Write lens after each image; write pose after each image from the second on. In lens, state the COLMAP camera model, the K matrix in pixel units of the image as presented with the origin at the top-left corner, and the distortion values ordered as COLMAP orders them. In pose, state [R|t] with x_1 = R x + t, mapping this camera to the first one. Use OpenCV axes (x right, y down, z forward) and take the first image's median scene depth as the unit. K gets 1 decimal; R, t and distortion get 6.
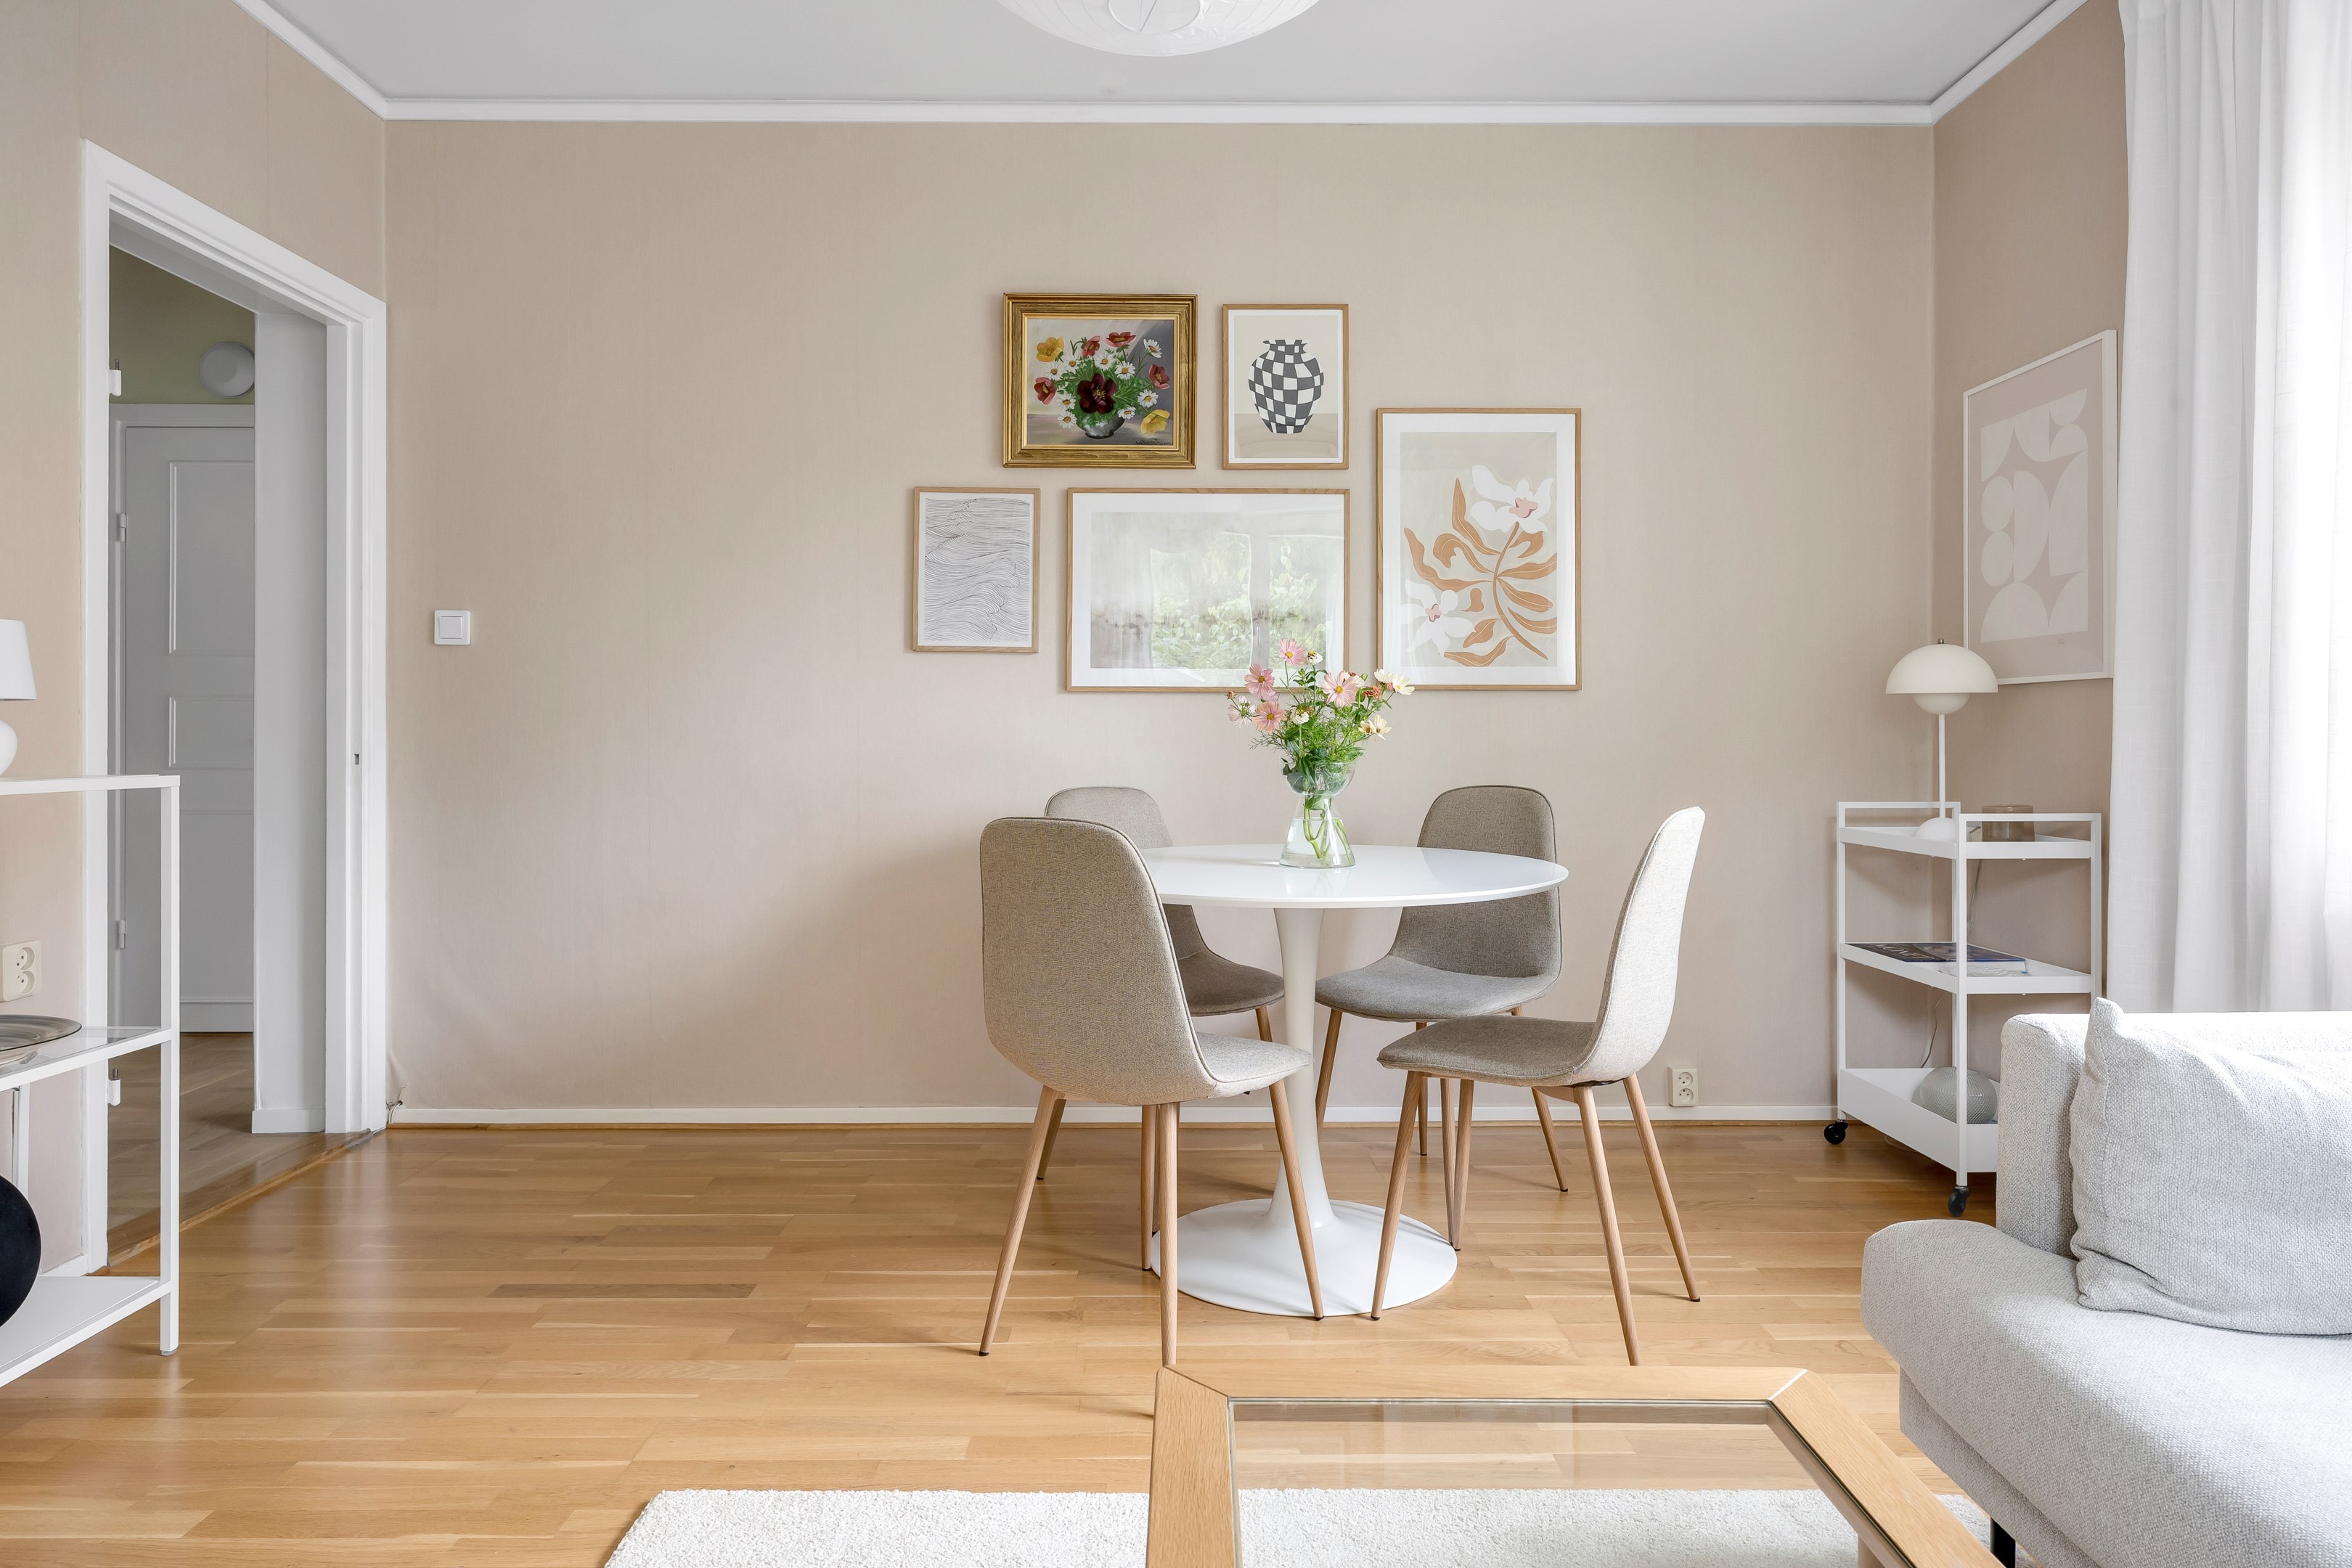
lens RADIAL K [[1398.5, 0, 1169.6], [0, 1398.5, 723.2], [0, 0, 1]] dist [0.002071, -0.000624]
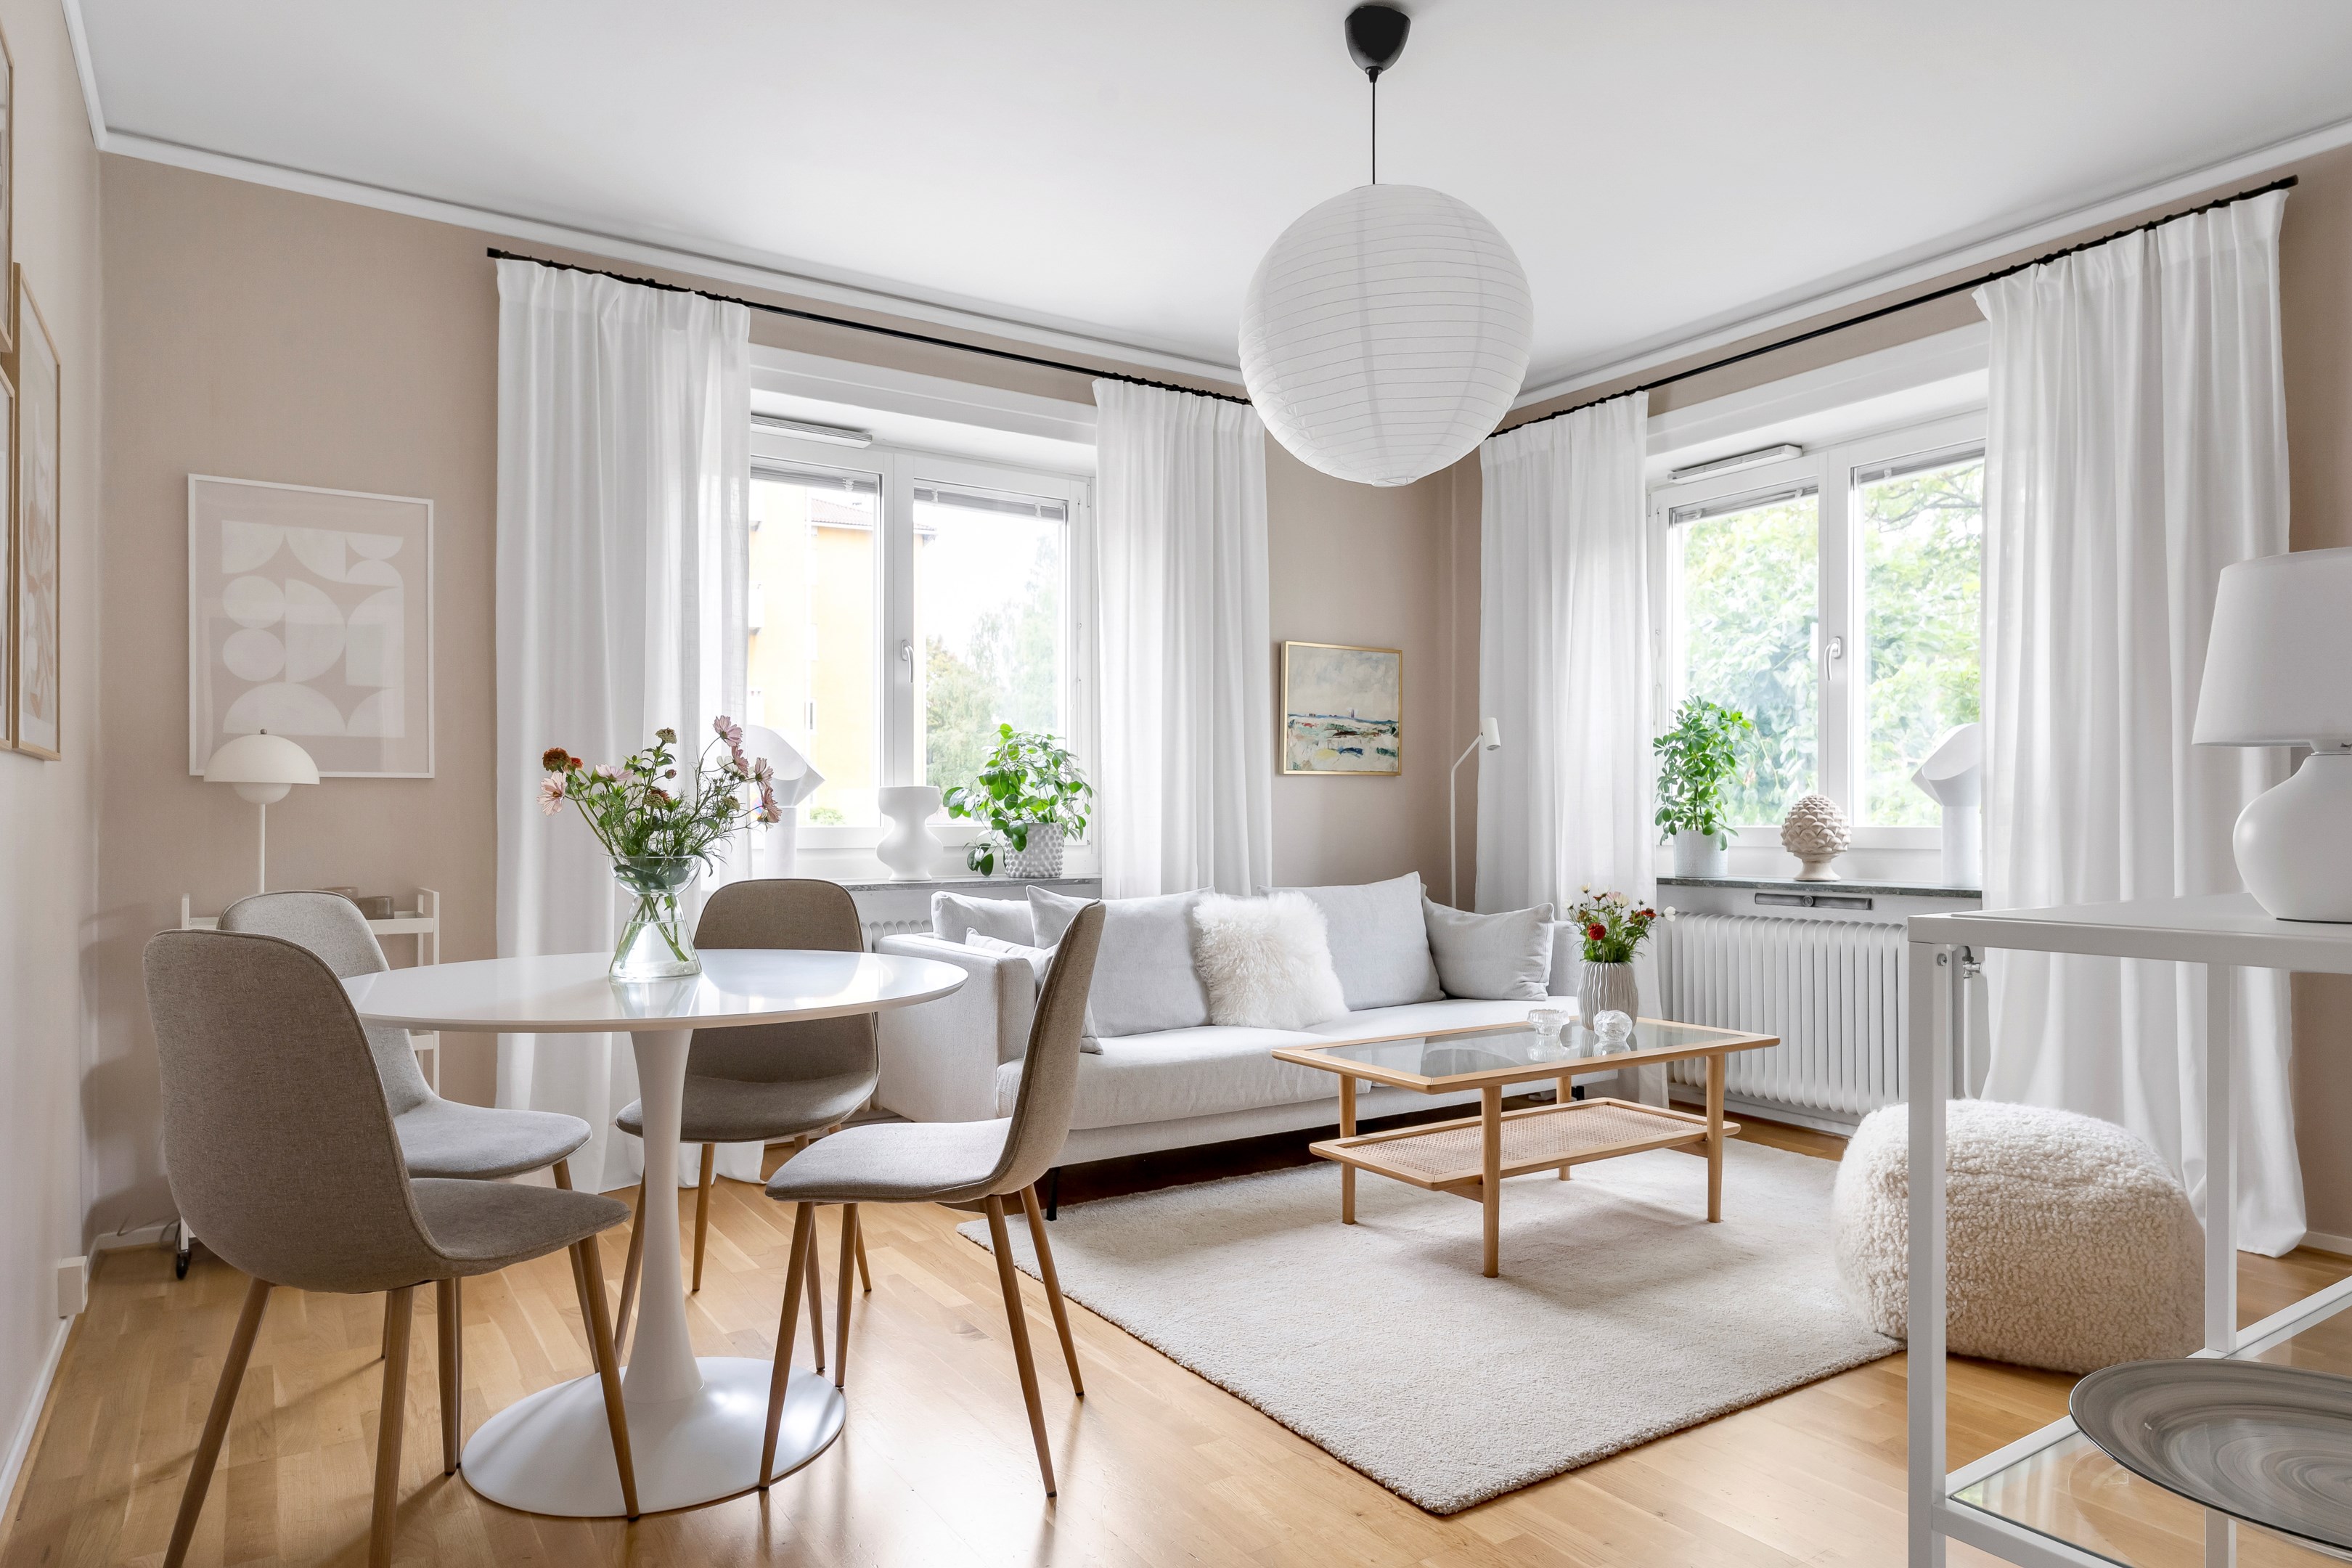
lens RADIAL K [[1398.5, 0, 1171.0], [0, 1398.5, 832.0], [0, 0, 1]] dist [0.002071, -0.000624]
pose [[-0.546601, -0.004642, 0.837380, -0.661686], [-0.004190, 0.999987, 0.002808, 0.008661], [-0.837383, -0.001974, -0.546614, 1.011861]]
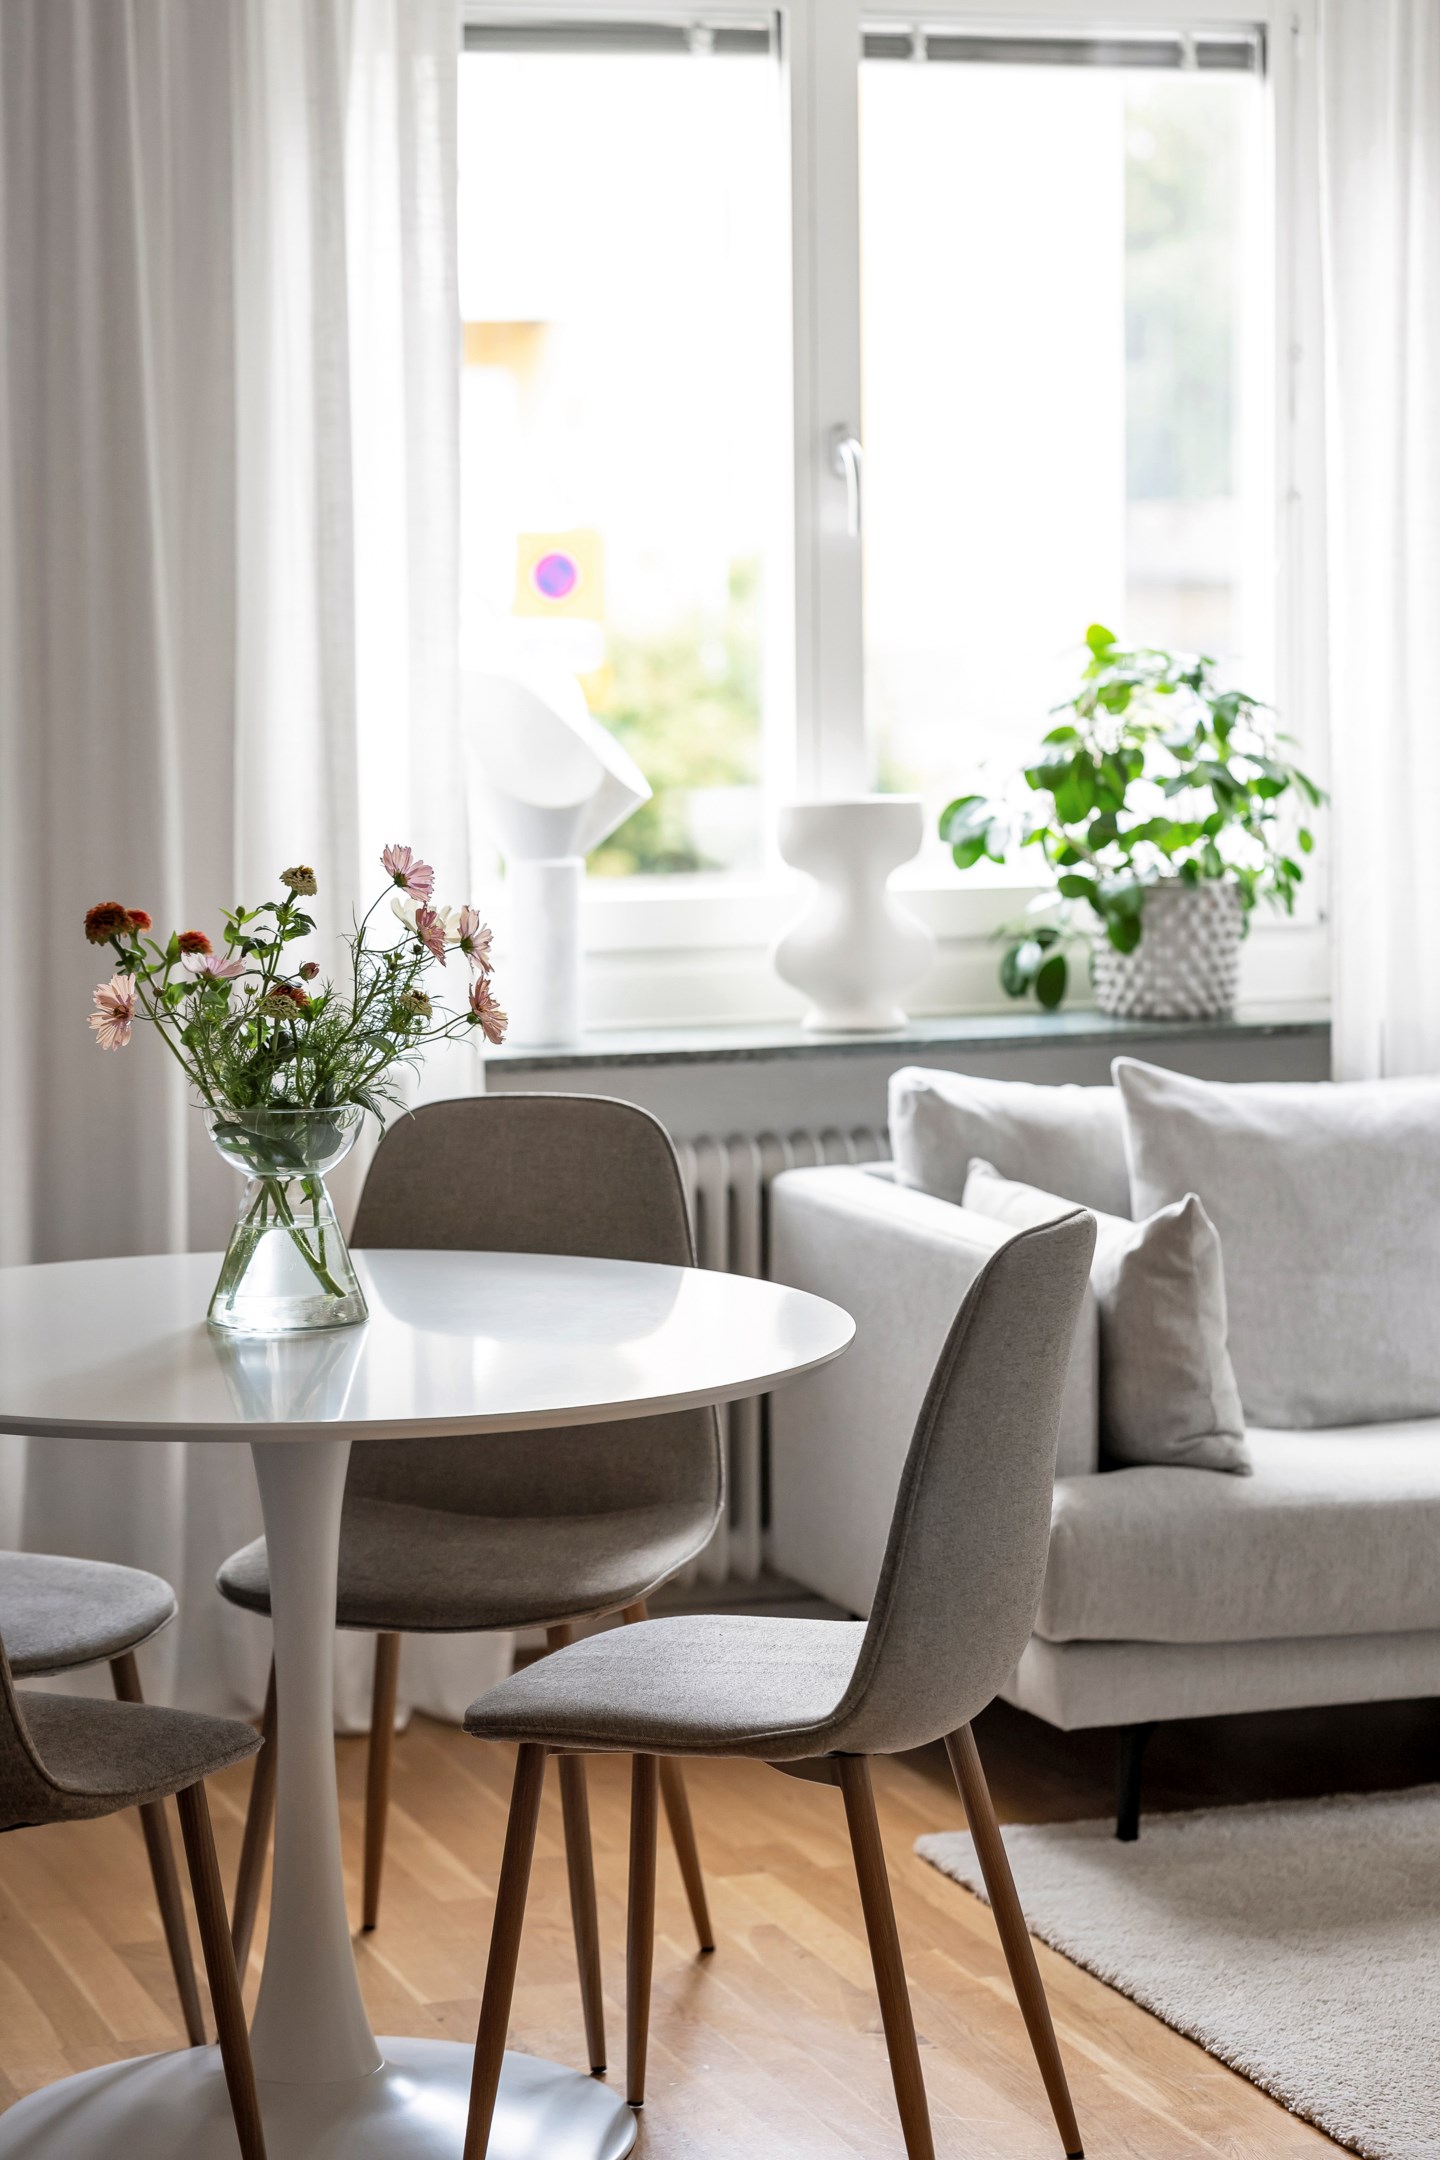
lens RADIAL K [[5037.5, 0, 725.0], [0, 5037.5, 1097.5], [0, 0, 1]] dist [-0.002368, 0.000000]
pose [[-0.318442, -0.095169, 0.943153, -1.272126], [0.005061, 0.994763, 0.102085, -0.119490], [-0.947929, 0.037282, -0.316293, 1.166721]]
